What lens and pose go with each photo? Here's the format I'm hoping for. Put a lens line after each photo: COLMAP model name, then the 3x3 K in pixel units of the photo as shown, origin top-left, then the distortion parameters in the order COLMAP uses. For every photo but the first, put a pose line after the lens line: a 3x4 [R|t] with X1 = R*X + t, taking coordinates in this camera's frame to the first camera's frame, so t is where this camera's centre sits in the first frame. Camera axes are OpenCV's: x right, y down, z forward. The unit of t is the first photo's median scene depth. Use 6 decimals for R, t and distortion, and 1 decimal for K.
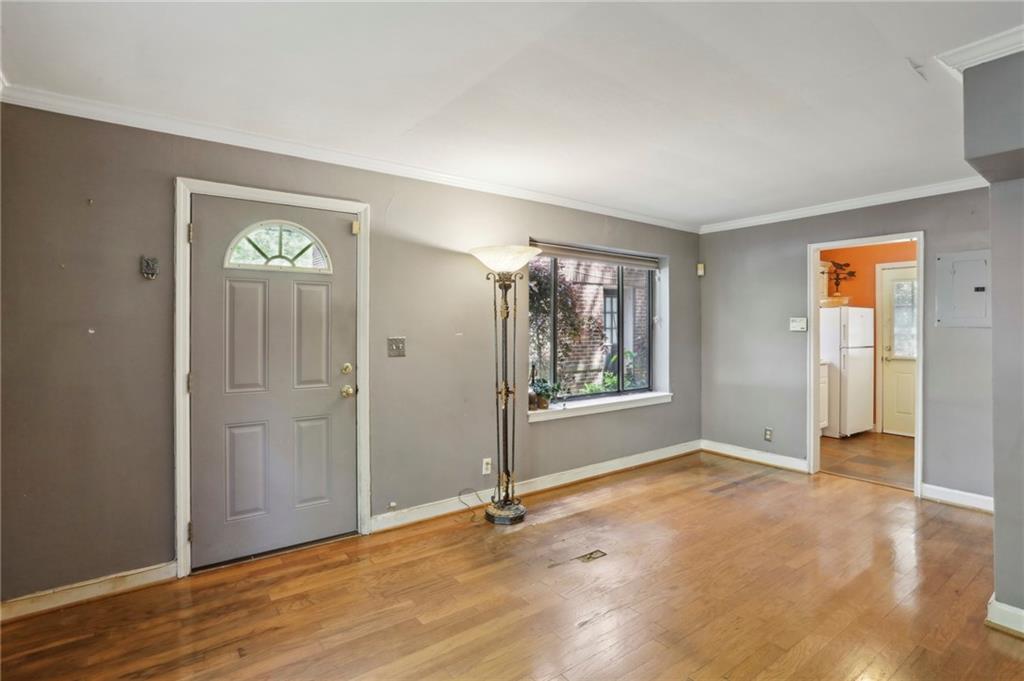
lens RADIAL K [[515.3, 0, 507.0], [0, 515.3, 339.8], [0, 0, 1]] dist [-0.052237, 0.014008]
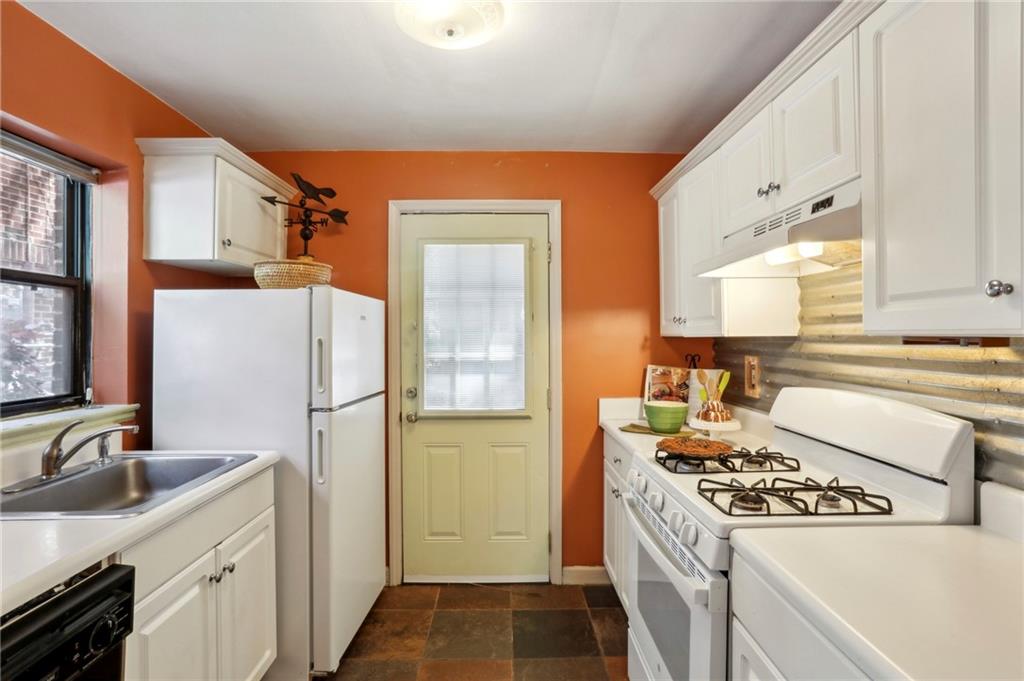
lens RADIAL K [[515.3, 0, 508.9], [0, 515.3, 342.2], [0, 0, 1]] dist [-0.052237, 0.014008]
pose [[0.594170, 0.011105, 0.804263, 0.443491], [0.005268, 0.999830, -0.017697, -0.019512], [-0.804322, 0.014753, 0.594011, 0.658861]]
